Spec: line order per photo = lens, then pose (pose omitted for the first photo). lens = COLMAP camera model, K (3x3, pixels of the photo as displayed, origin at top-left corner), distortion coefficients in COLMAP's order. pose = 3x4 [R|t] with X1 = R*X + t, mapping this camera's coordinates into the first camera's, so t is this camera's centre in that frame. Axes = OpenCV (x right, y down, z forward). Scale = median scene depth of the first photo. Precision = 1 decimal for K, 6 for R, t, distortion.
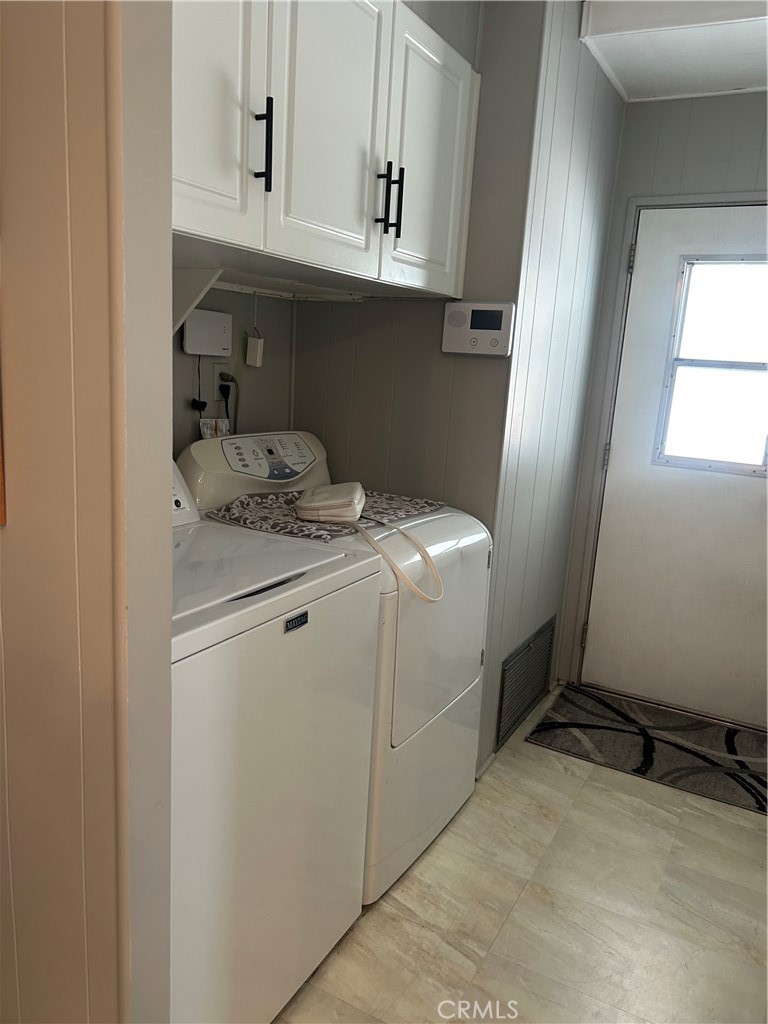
lens RADIAL K [[767.7, 0, 373.6], [0, 767.7, 514.6], [0, 0, 1]] dist [0.046819, -0.048480]
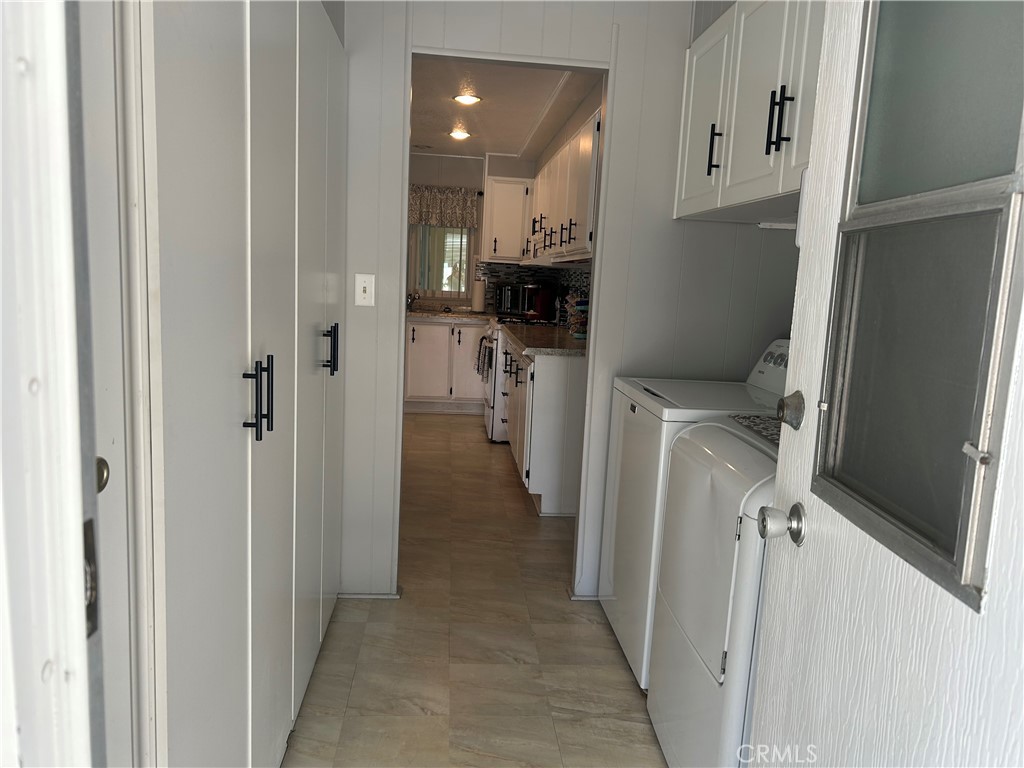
lens RADIAL K [[768.5, 0, 514.6], [0, 768.5, 385.3], [0, 0, 1]] dist [0.043385, -0.047719]
pose [[-0.824144, -0.020576, -0.566007, 0.751761], [-0.207828, 0.940617, 0.268417, -0.221691], [0.526873, 0.338847, -0.779479, 1.438899]]
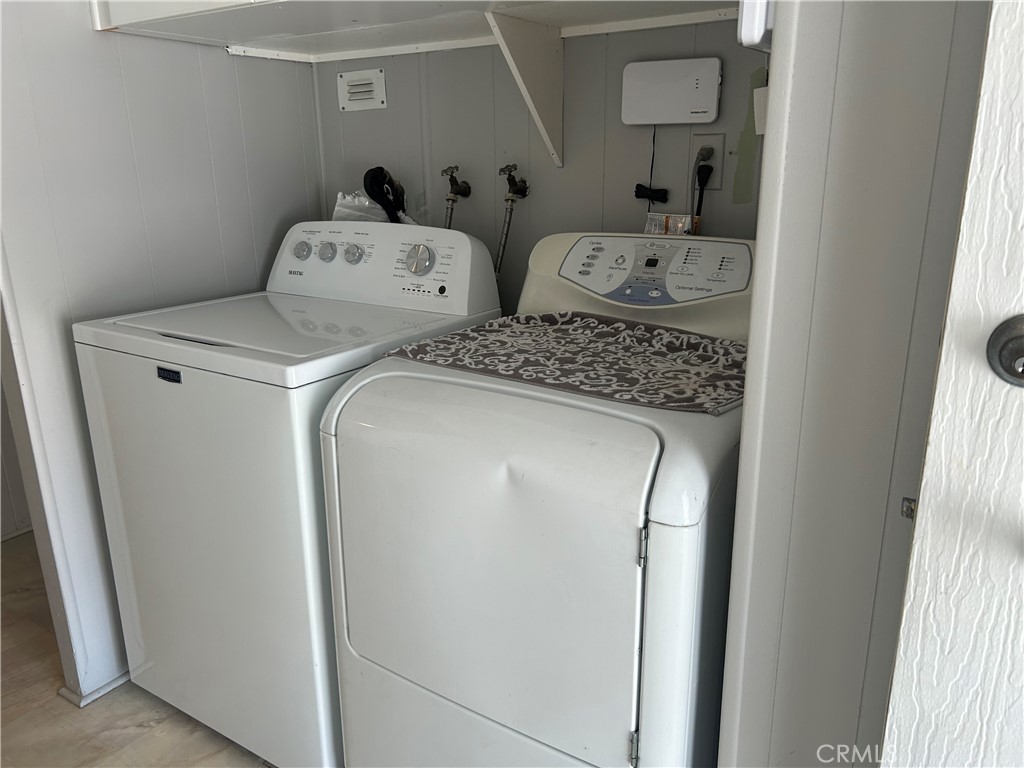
lens RADIAL K [[768.5, 0, 514.6], [0, 768.5, 385.3], [0, 0, 1]] dist [0.043385, -0.047719]
pose [[-0.075359, 0.224636, -0.971524, 0.567865], [-0.191903, 0.952815, 0.235196, -0.118133], [0.978516, 0.204162, -0.028695, 0.948294]]
